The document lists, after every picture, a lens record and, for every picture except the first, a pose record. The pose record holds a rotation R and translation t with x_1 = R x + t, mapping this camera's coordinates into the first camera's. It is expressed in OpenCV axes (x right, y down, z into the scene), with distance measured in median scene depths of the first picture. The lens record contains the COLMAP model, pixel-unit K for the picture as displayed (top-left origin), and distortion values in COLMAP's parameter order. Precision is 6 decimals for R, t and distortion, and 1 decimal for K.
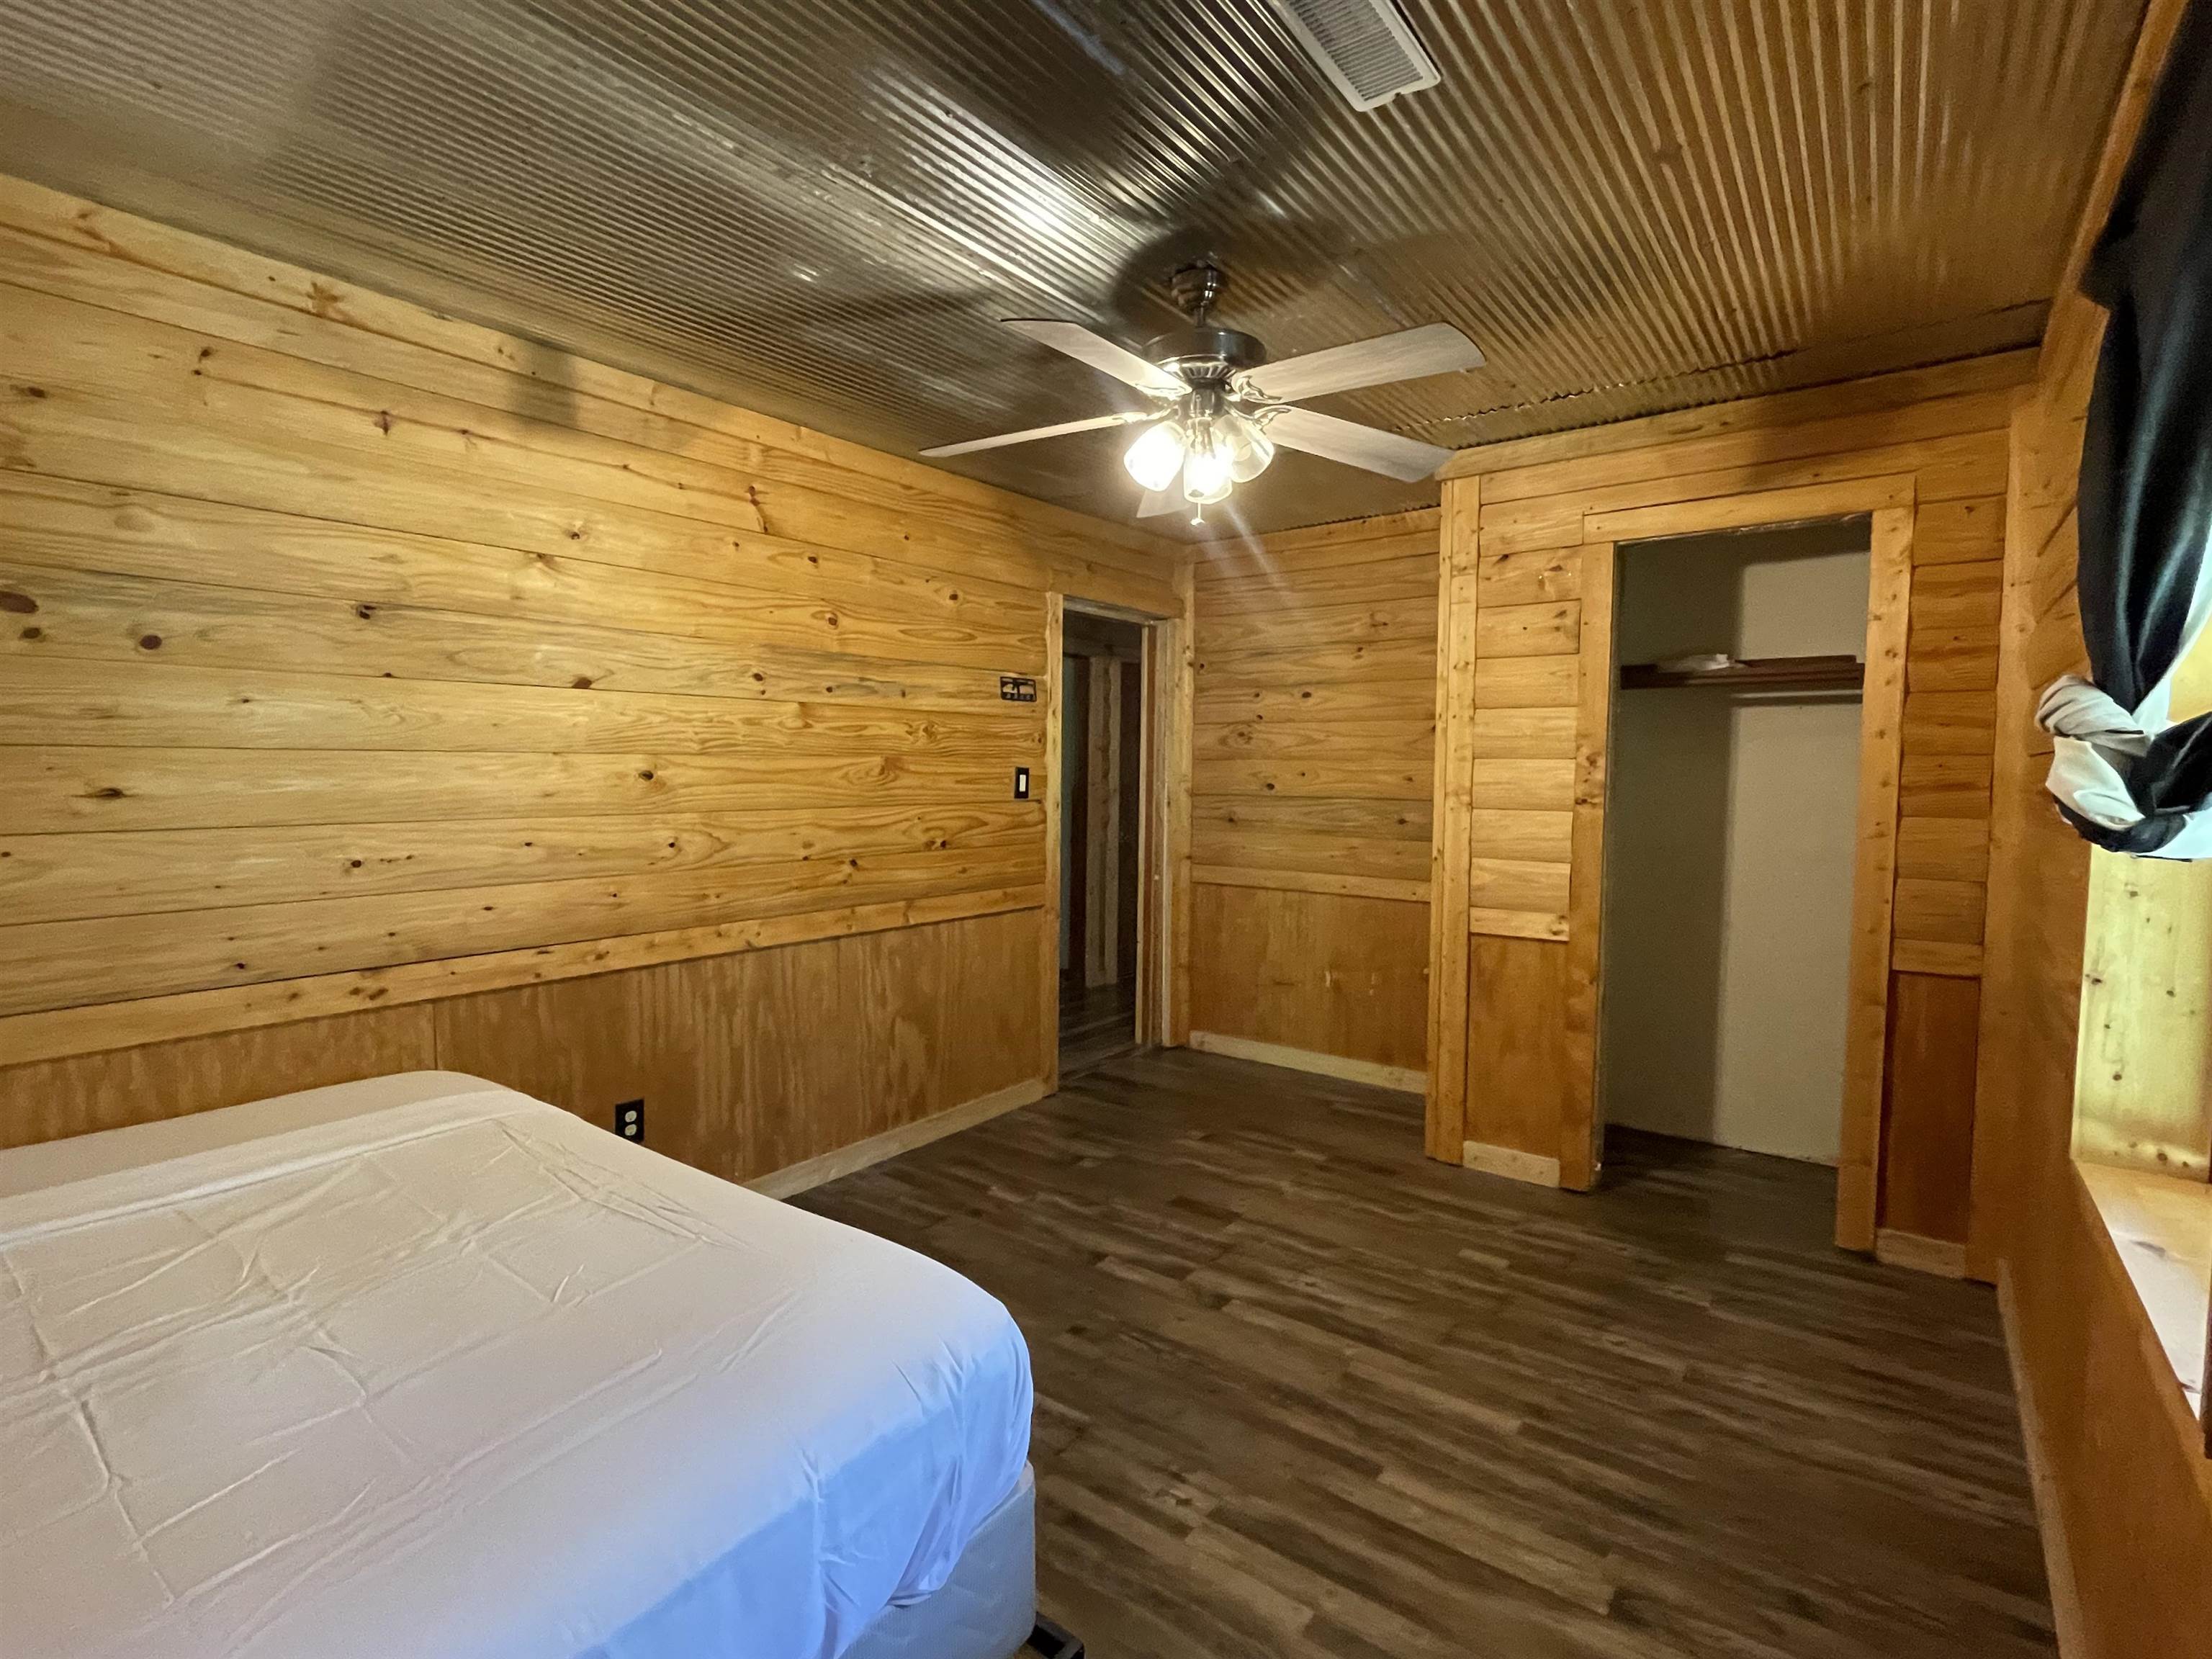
lens RADIAL K [[1045.9, 0, 1095.5], [0, 1045.9, 823.4], [0, 0, 1]] dist [0.001197, 0.000848]
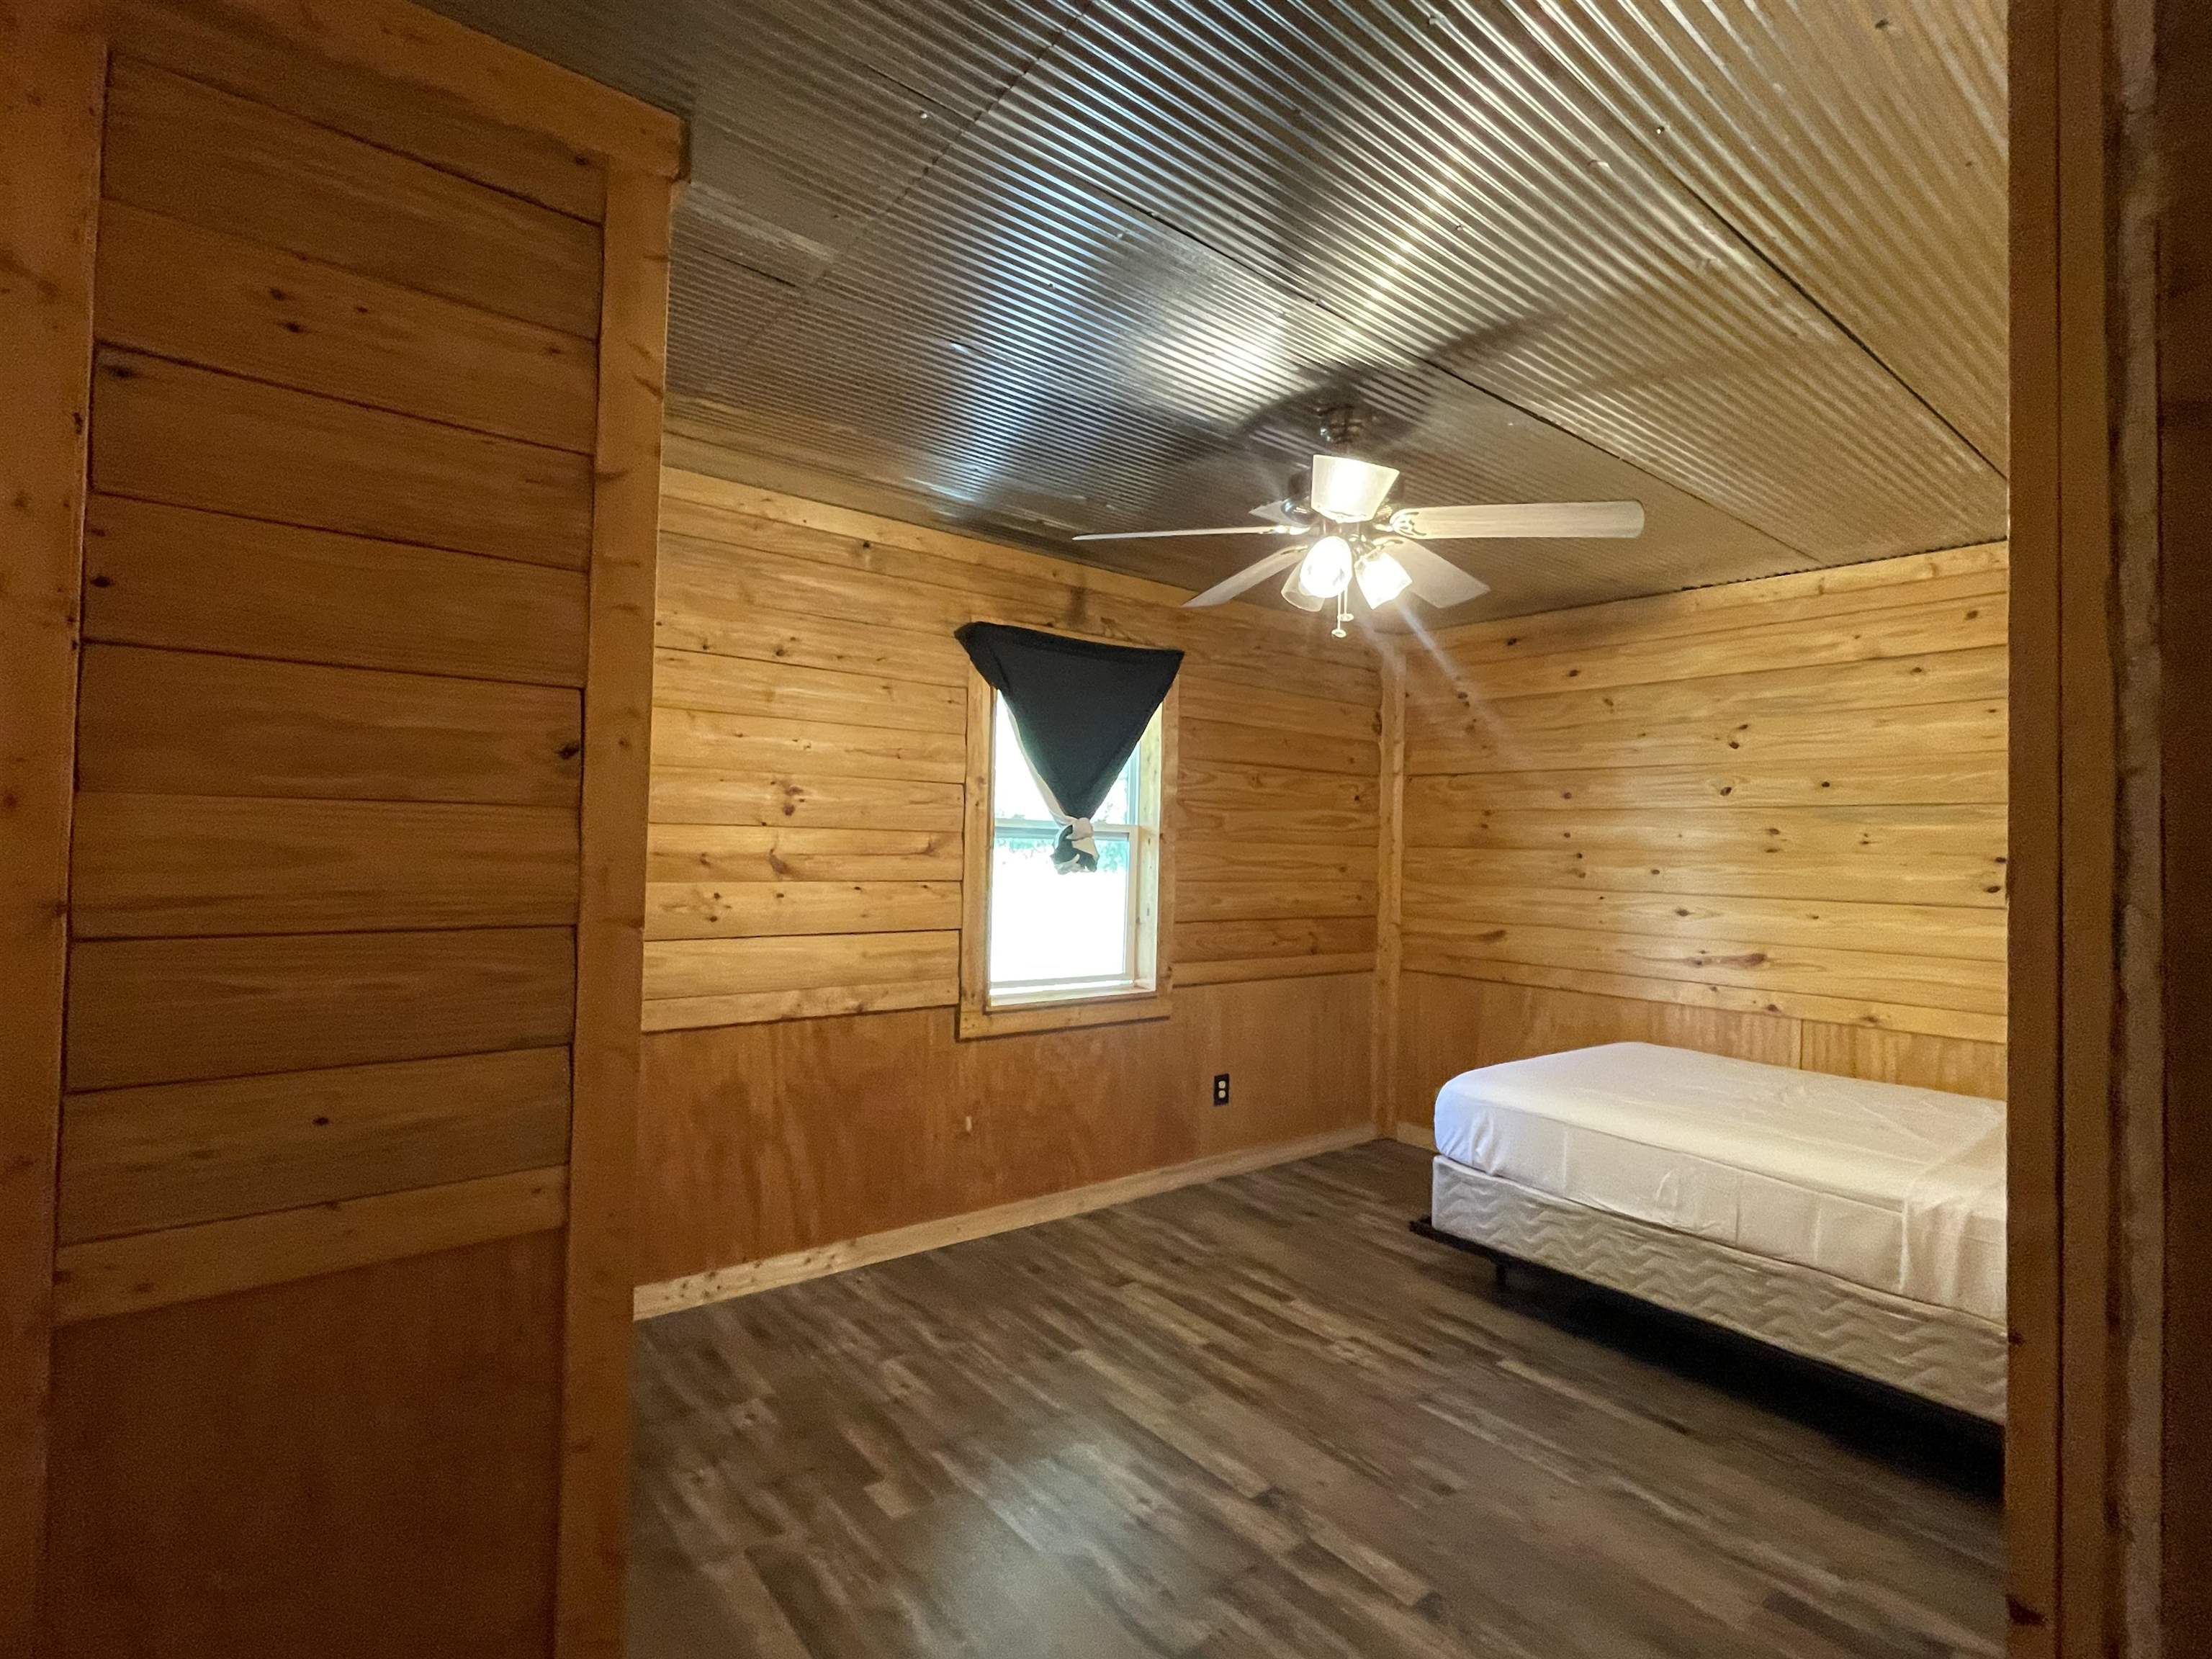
lens RADIAL K [[1045.9, 0, 1095.5], [0, 1045.9, 823.4], [0, 0, 1]] dist [0.001197, 0.000848]
pose [[-0.967589, -0.027208, 0.251060, 0.065603], [-0.019330, 0.999242, 0.033794, -0.118921], [-0.251789, 0.027846, -0.967381, 2.061285]]
